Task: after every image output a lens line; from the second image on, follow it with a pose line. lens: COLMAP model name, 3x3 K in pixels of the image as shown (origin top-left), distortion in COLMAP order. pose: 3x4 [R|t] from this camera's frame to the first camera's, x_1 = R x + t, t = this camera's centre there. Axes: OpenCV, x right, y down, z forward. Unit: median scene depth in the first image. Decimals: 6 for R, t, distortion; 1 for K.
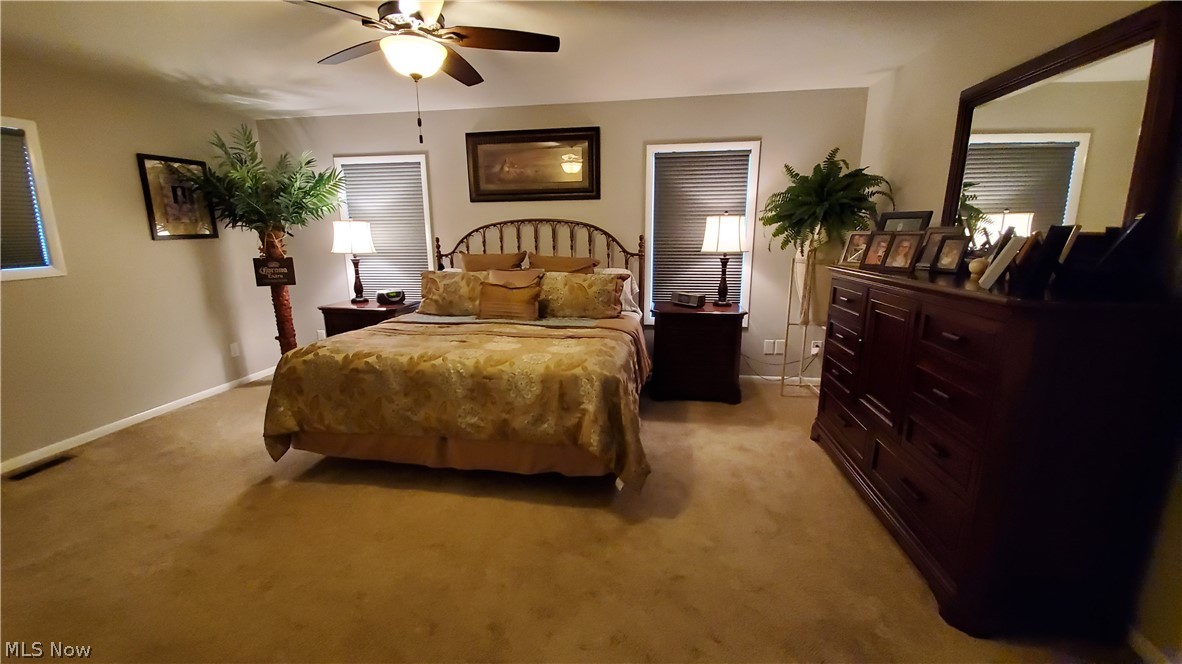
lens RADIAL K [[468.1, 0, 583.6], [0, 468.1, 331.6], [0, 0, 1]] dist [-0.007903, -0.002674]
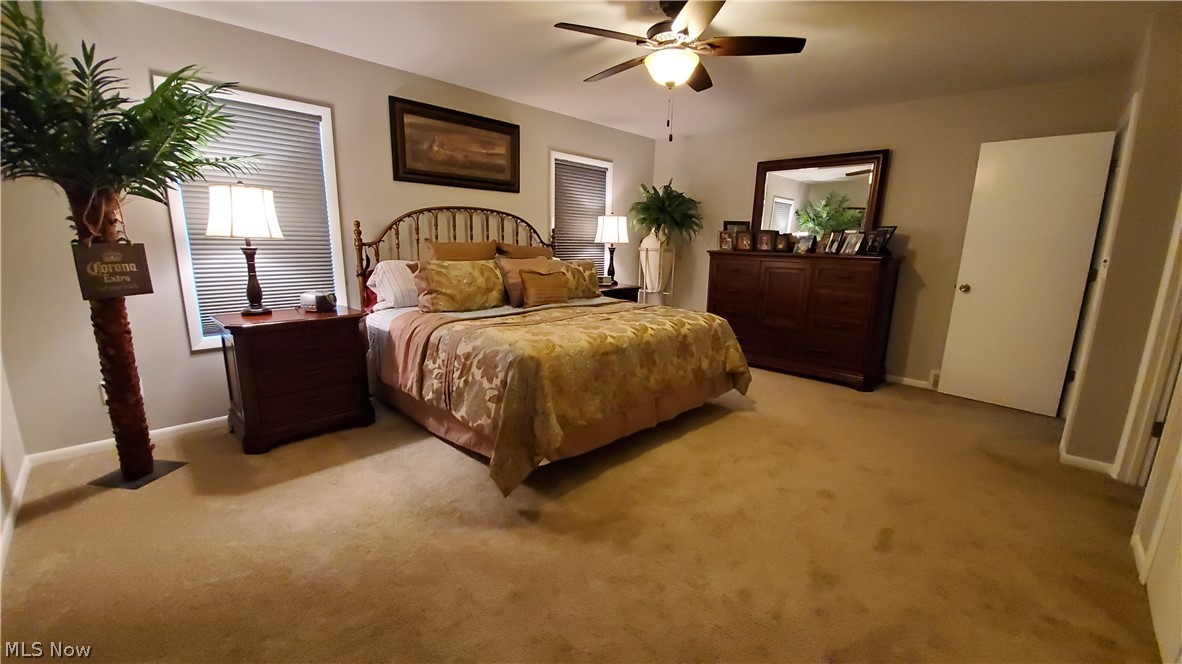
lens RADIAL K [[468.1, 0, 587.5], [0, 468.1, 334.4], [0, 0, 1]] dist [-0.007903, -0.002674]
pose [[0.580534, -0.140622, 0.802001, -0.765248], [0.139365, 0.987599, 0.072285, -0.019587], [-0.802221, 0.069807, 0.592932, 0.260794]]
